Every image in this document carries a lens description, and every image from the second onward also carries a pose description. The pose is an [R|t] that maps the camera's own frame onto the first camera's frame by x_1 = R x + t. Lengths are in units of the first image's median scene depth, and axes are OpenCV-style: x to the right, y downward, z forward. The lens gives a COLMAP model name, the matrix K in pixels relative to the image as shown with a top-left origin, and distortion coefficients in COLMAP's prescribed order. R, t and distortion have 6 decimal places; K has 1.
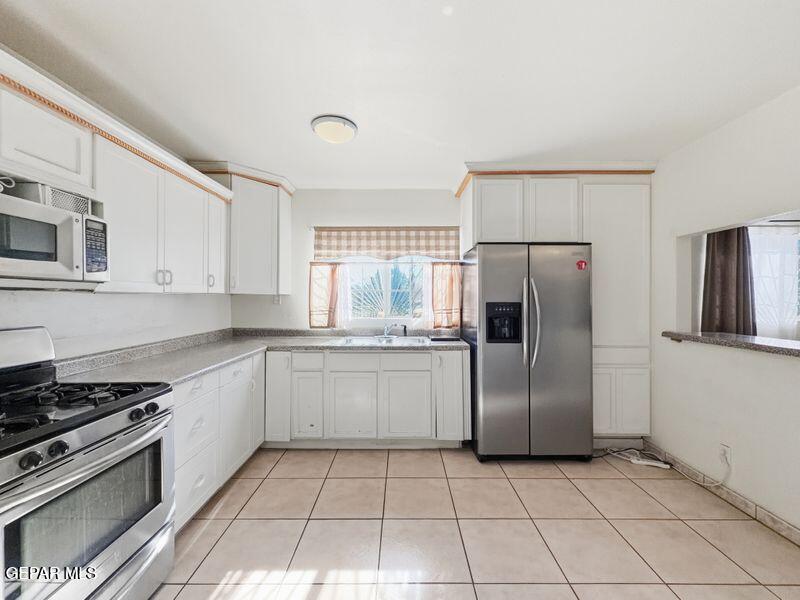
lens RADIAL K [[329.6, 0, 400.0], [0, 329.6, 300.0], [0, 0, 1]] dist [-0.000544, 0.000051]
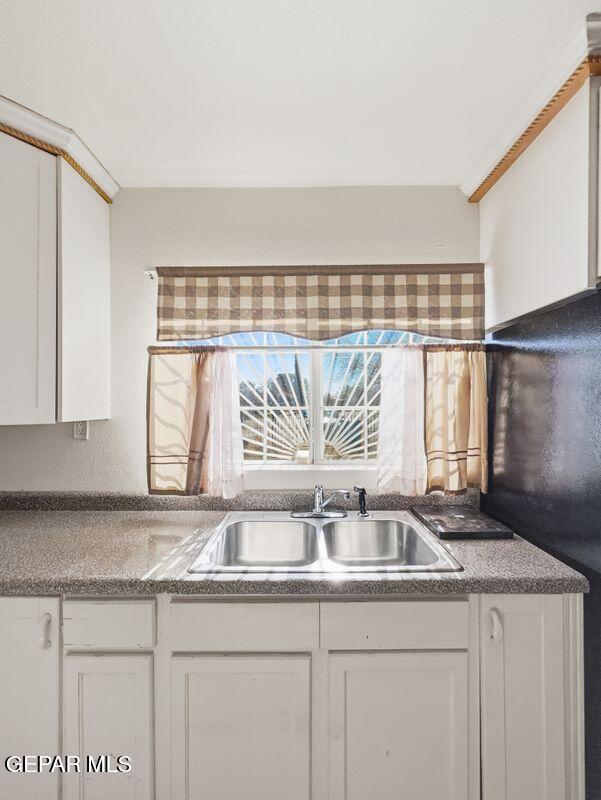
lens RADIAL K [[336.0, 0, 301.0], [0, 336.0, 403.2], [0, 0, 1]] dist [0.000492, 0.000170]
pose [[0.999979, -0.005225, -0.003745, -0.064924], [0.005210, 0.999979, -0.003942, -0.035479], [0.003766, 0.003923, 0.999985, 0.548132]]
